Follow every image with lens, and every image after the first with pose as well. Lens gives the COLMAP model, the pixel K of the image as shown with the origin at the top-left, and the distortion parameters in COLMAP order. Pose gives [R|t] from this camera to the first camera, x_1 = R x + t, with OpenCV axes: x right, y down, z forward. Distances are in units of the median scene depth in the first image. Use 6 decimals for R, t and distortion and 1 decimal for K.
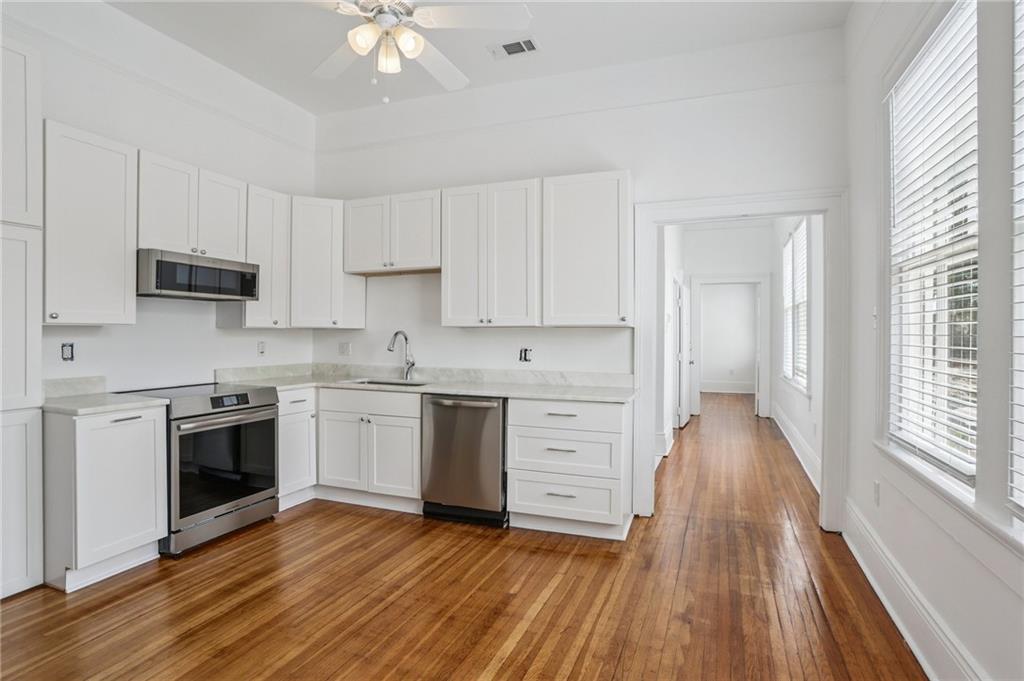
lens RADIAL K [[516.0, 0, 512.0], [0, 516.0, 340.5], [0, 0, 1]] dist [-0.021593, 0.000017]
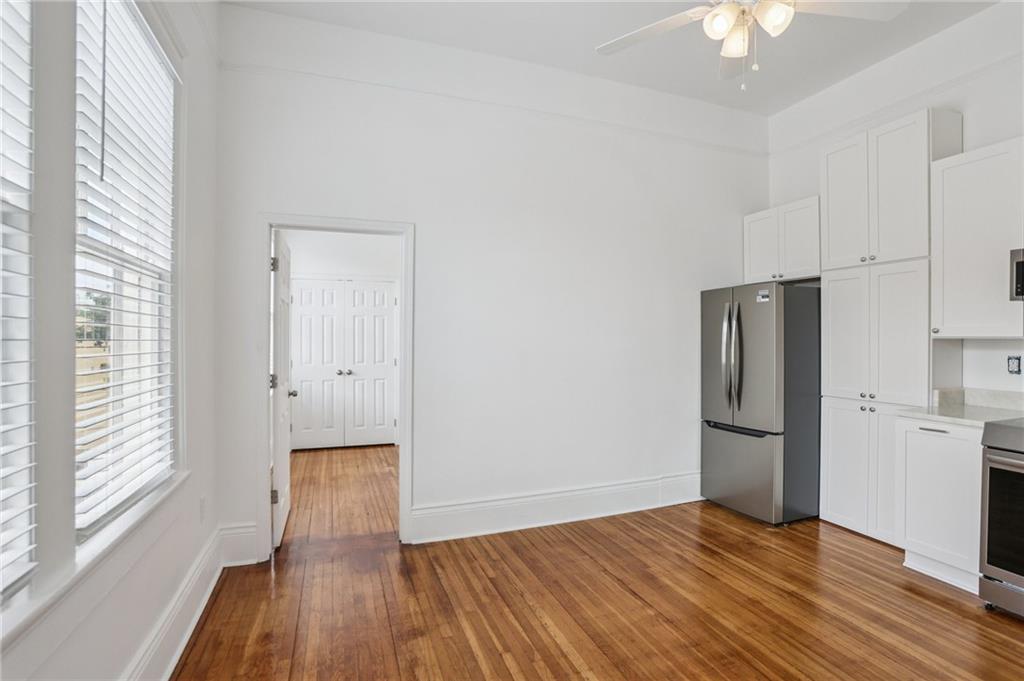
lens RADIAL K [[516.0, 0, 512.0], [0, 516.0, 340.5], [0, 0, 1]] dist [-0.021593, 0.000017]
pose [[-0.749322, 0.006724, -0.662172, 0.575997], [-0.002686, 0.999909, 0.013193, -0.040425], [0.662200, 0.011664, -0.749236, 1.245746]]
